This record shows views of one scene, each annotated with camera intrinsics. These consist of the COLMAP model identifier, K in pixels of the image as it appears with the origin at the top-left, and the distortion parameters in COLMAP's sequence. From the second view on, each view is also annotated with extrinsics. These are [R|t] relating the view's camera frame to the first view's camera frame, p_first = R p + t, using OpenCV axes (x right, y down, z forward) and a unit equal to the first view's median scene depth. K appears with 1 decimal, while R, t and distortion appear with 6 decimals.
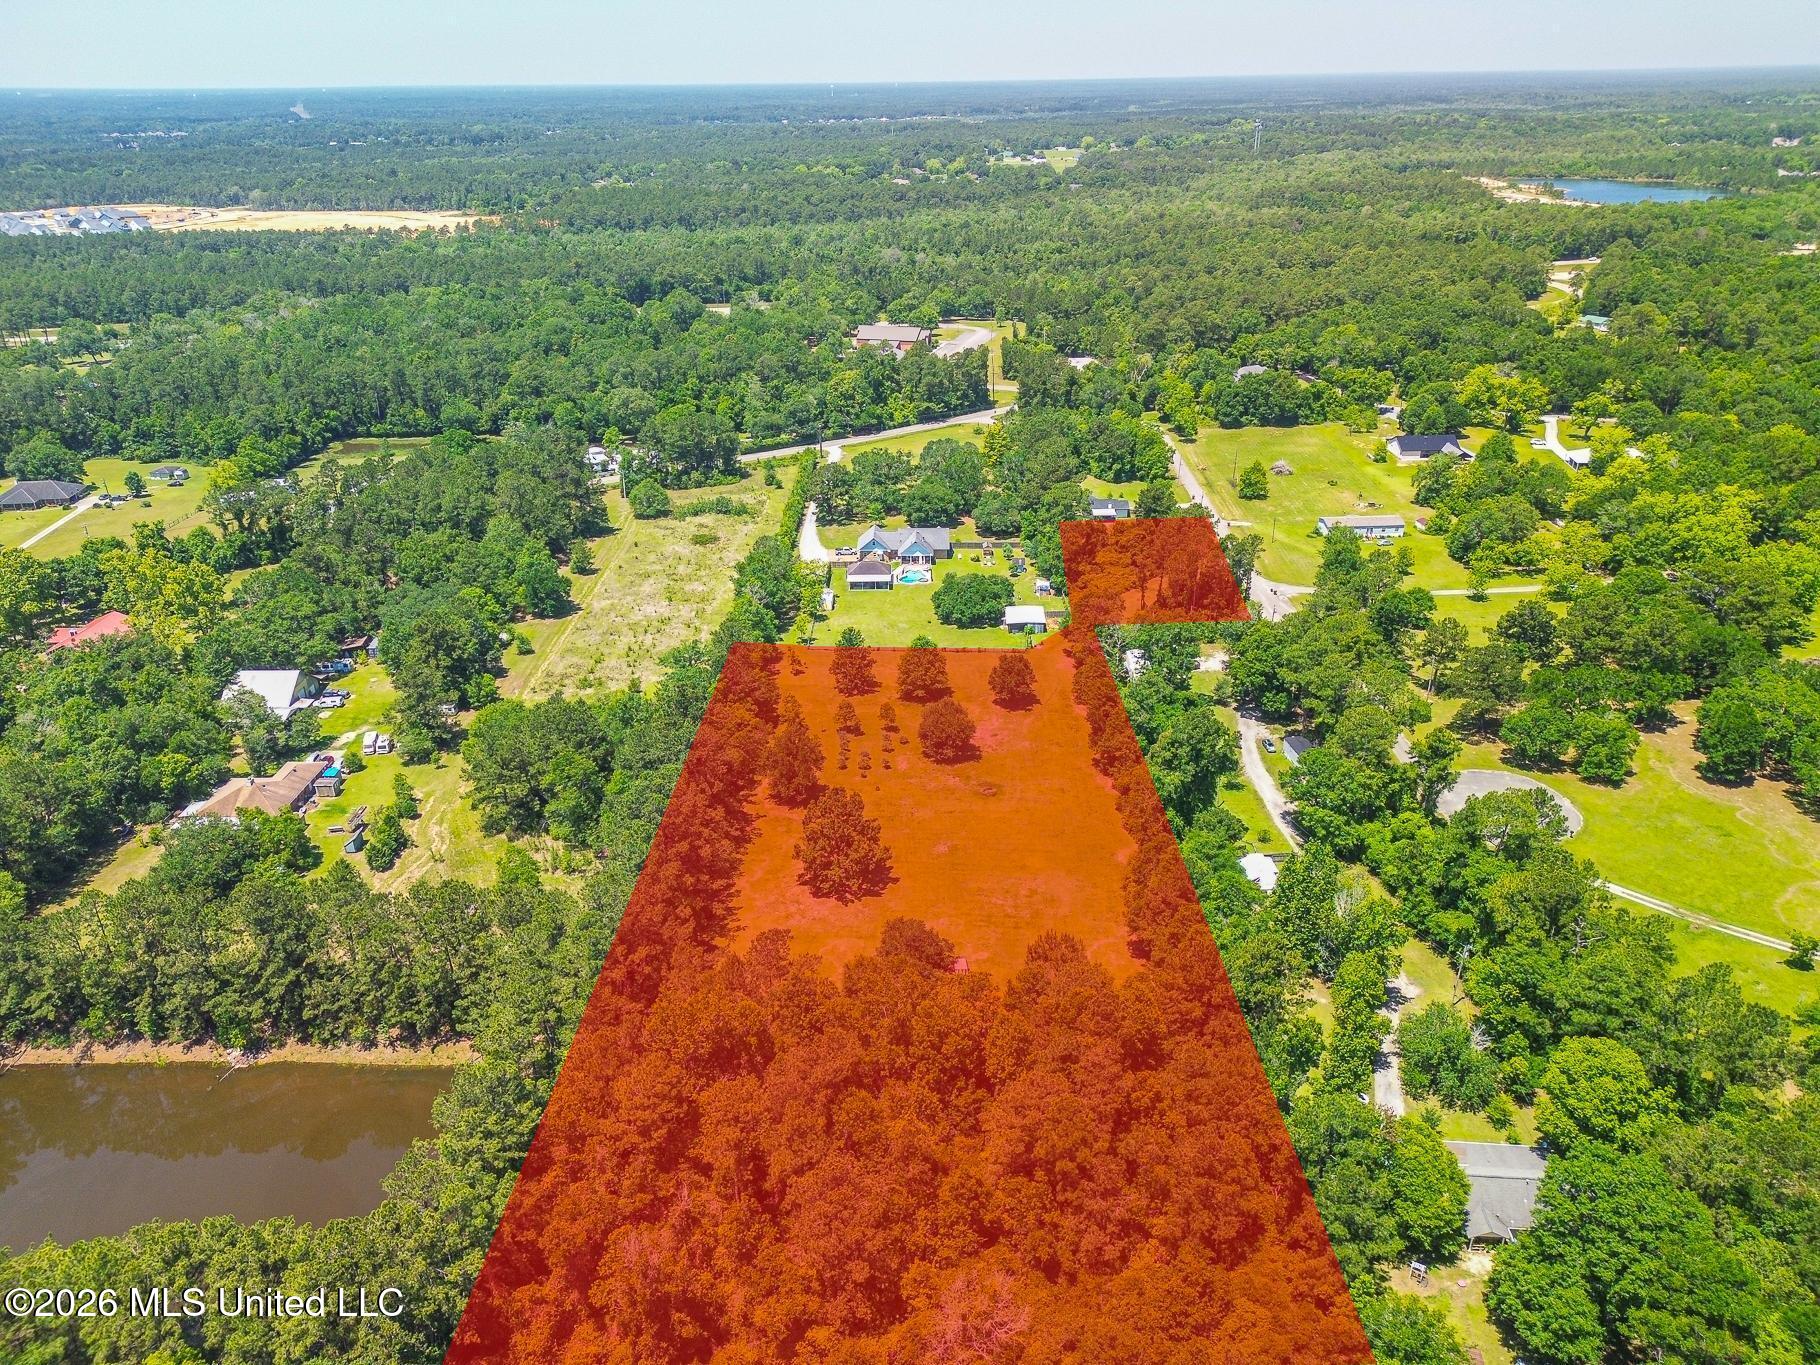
lens RADIAL K [[1287.4, 0, 923.2], [0, 1287.4, 691.2], [0, 0, 1]] dist [0.083351, -0.086717]
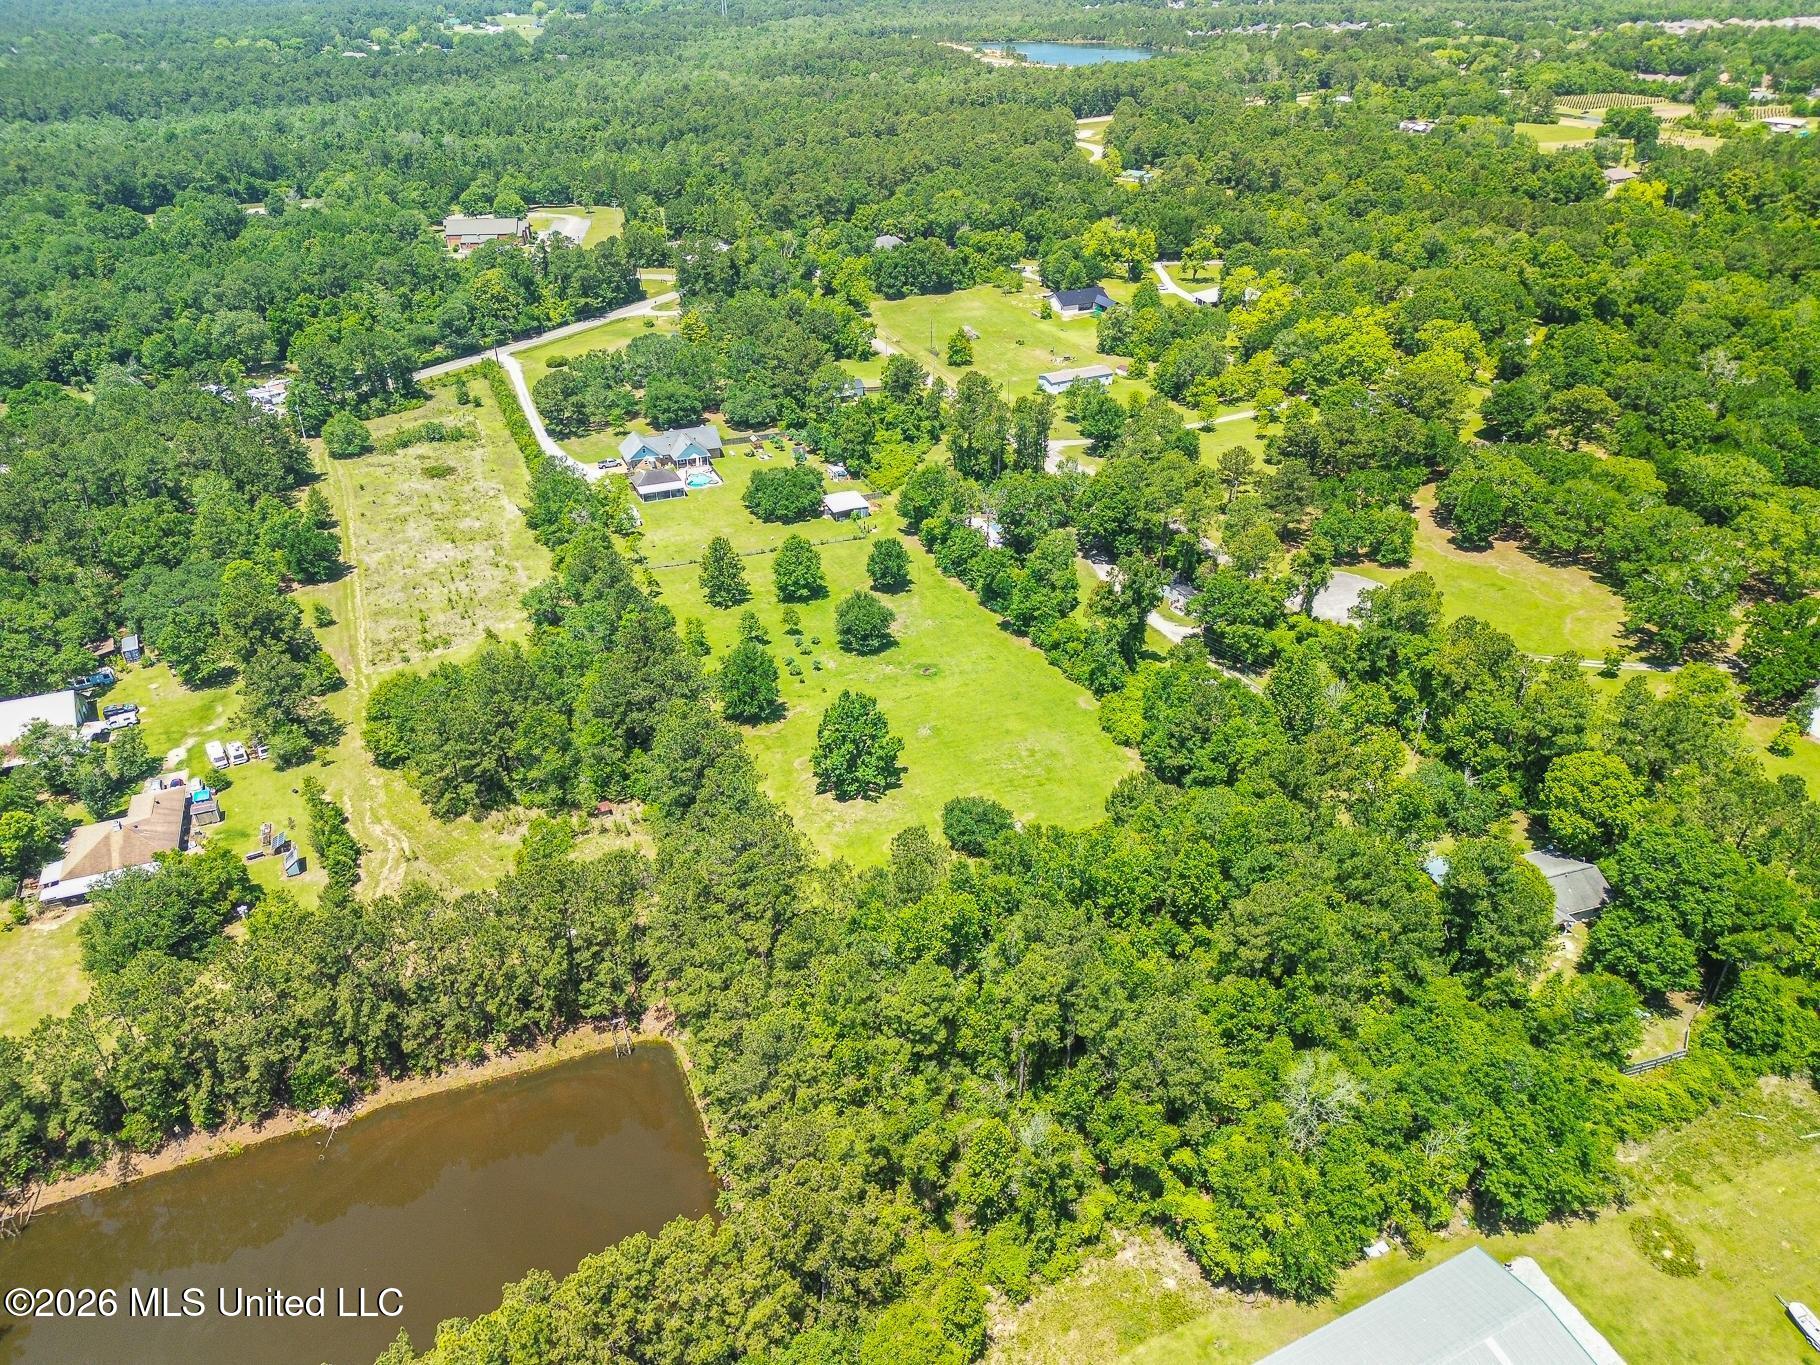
lens RADIAL K [[1287.4, 0, 923.2], [0, 1287.4, 691.2], [0, 0, 1]] dist [0.083351, -0.086717]
pose [[0.918323, -0.194267, 0.344881, -0.201430], [0.165078, 0.979857, 0.112384, -0.014445], [-0.359767, -0.046272, 0.931894, 0.031979]]
